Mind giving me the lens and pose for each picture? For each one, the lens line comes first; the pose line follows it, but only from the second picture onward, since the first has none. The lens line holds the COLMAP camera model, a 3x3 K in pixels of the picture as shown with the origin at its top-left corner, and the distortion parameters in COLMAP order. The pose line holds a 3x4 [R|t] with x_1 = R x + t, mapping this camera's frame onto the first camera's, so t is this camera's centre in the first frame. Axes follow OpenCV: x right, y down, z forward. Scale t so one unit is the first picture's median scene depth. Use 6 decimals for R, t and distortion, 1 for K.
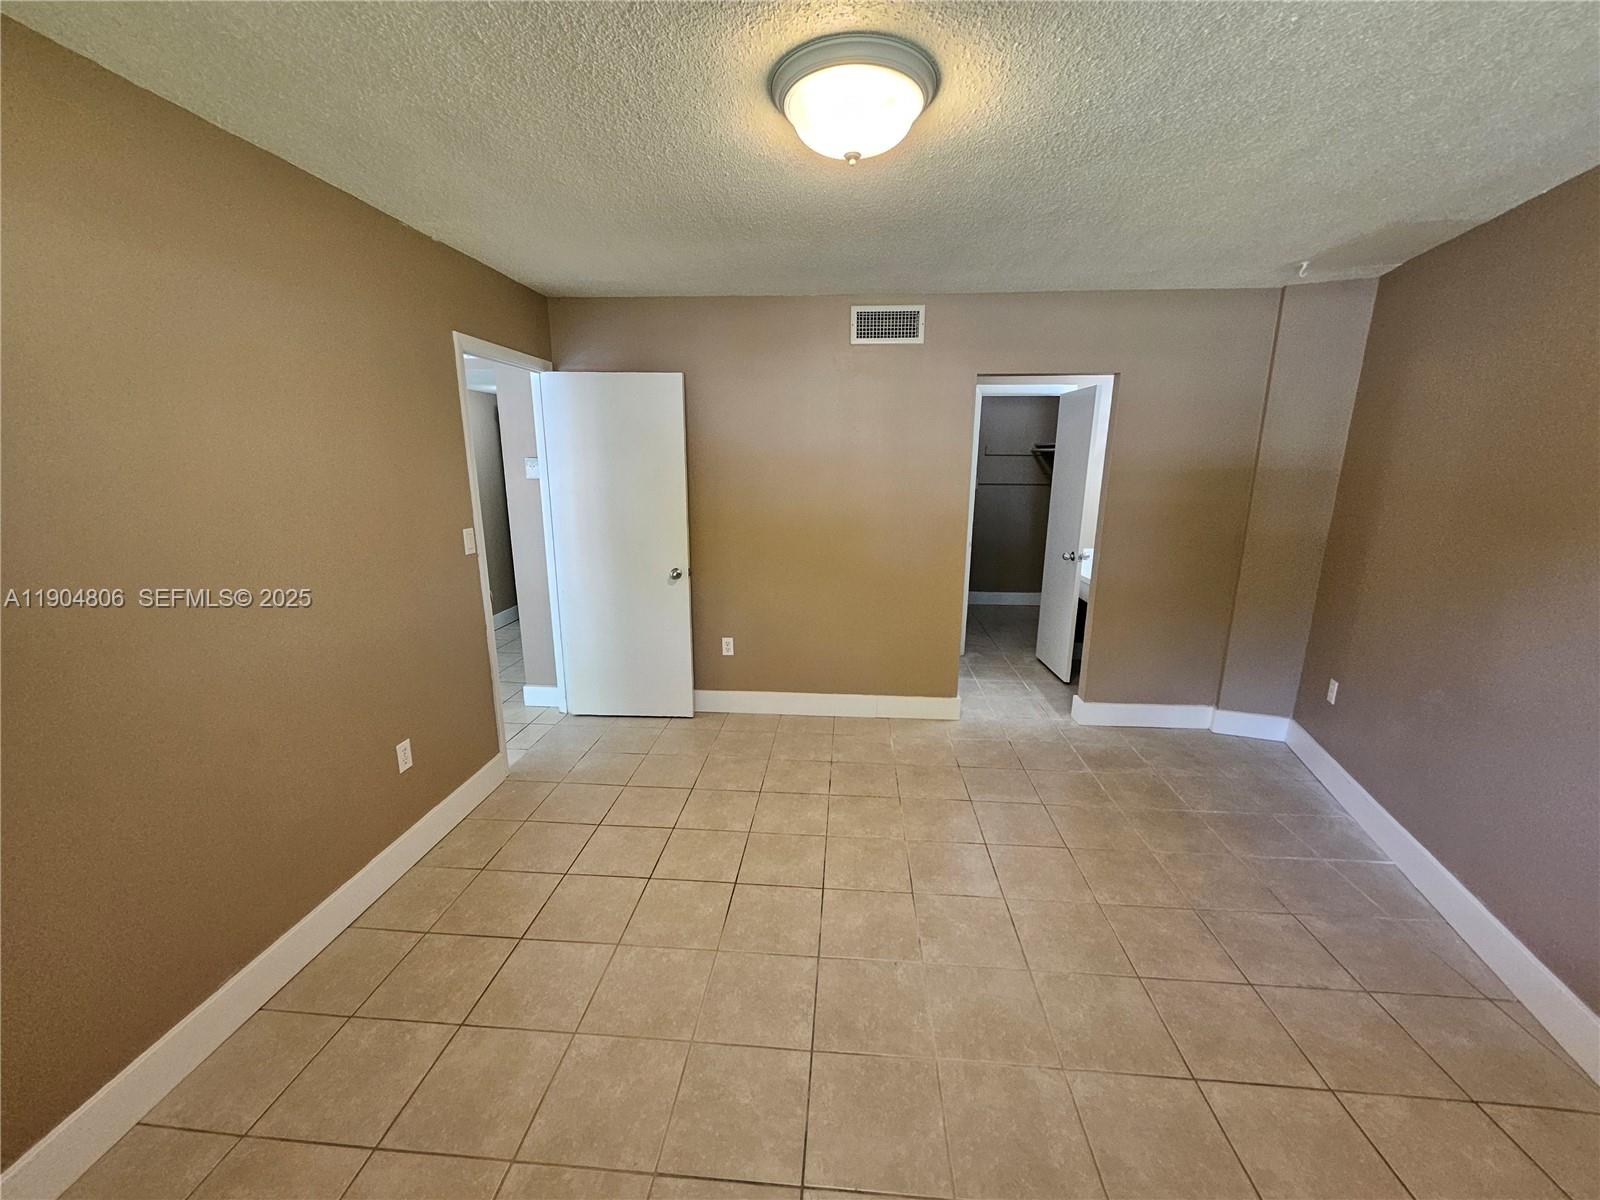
lens RADIAL K [[634.1, 0, 803.4], [0, 634.1, 606.3], [0, 0, 1]] dist [0.008357, 0.000096]
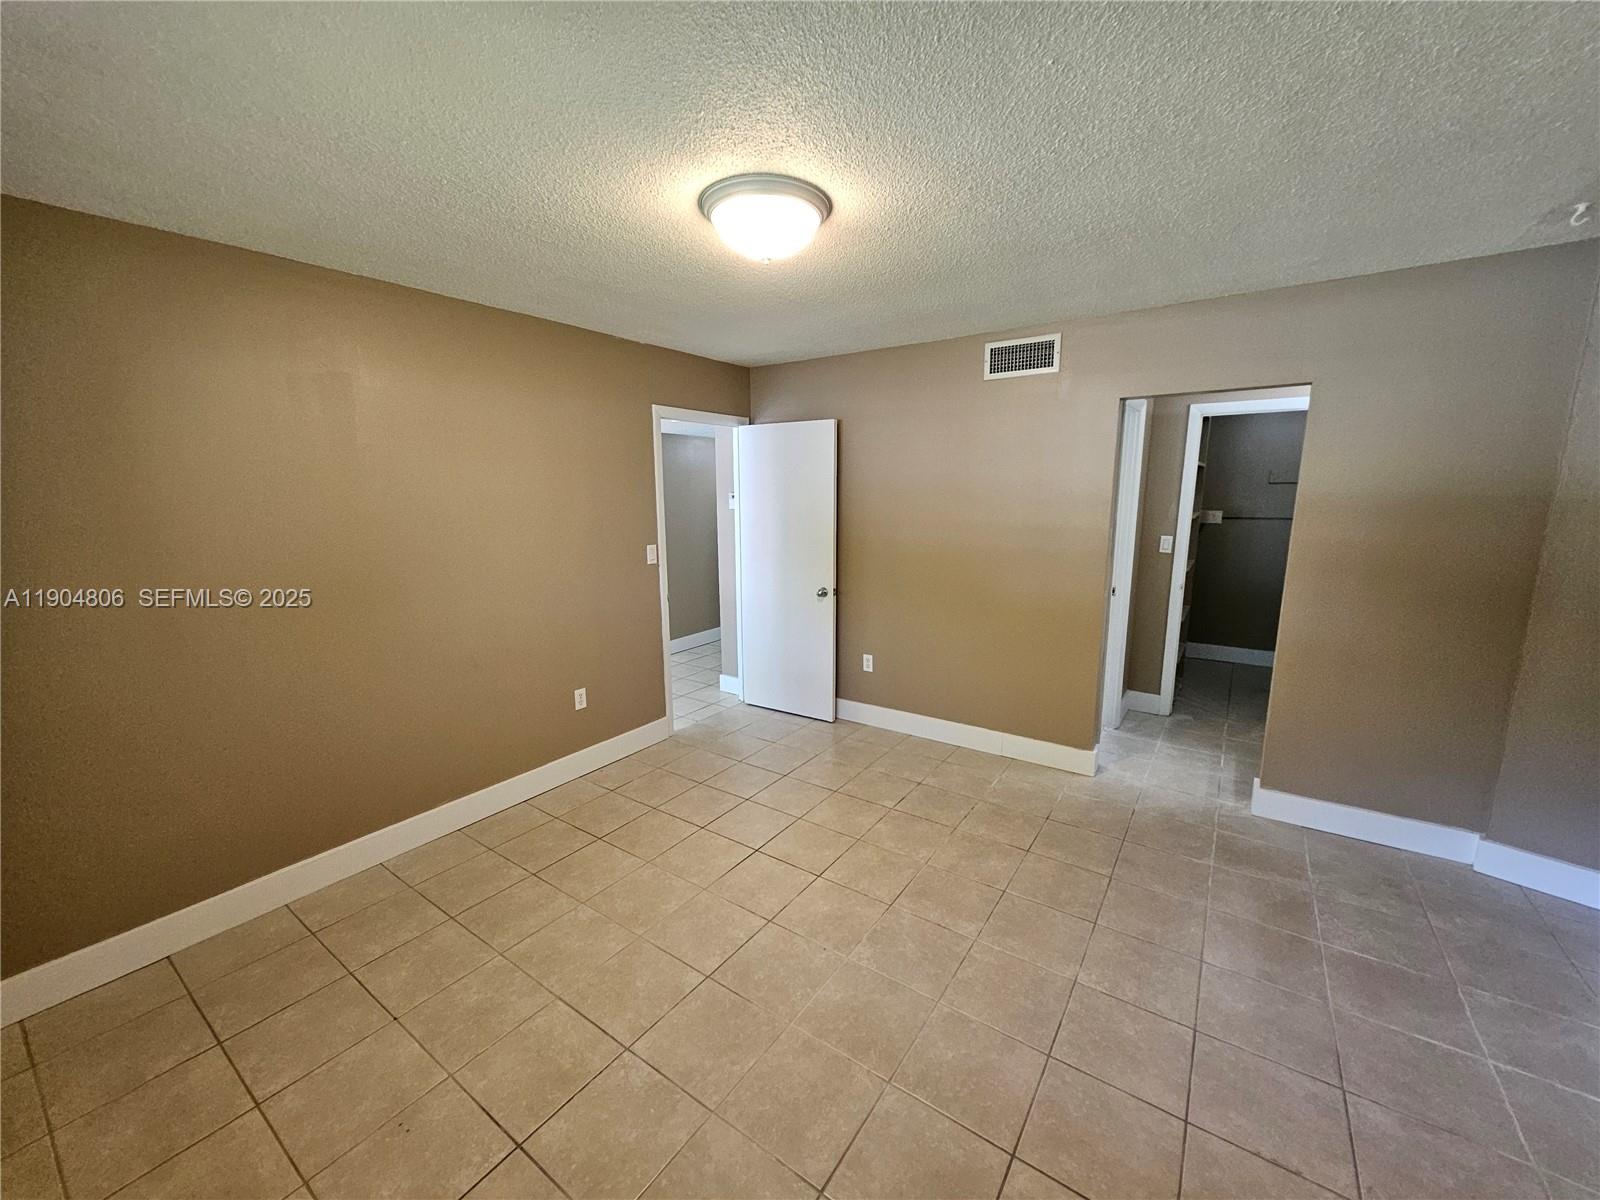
lens RADIAL K [[634.1, 0, 803.4], [0, 634.1, 606.3], [0, 0, 1]] dist [0.008357, 0.000096]
pose [[0.858322, 0.080187, -0.506808, 0.375084], [-0.106596, 0.994030, -0.023253, 0.004233], [0.501918, 0.073982, 0.861745, -0.000608]]
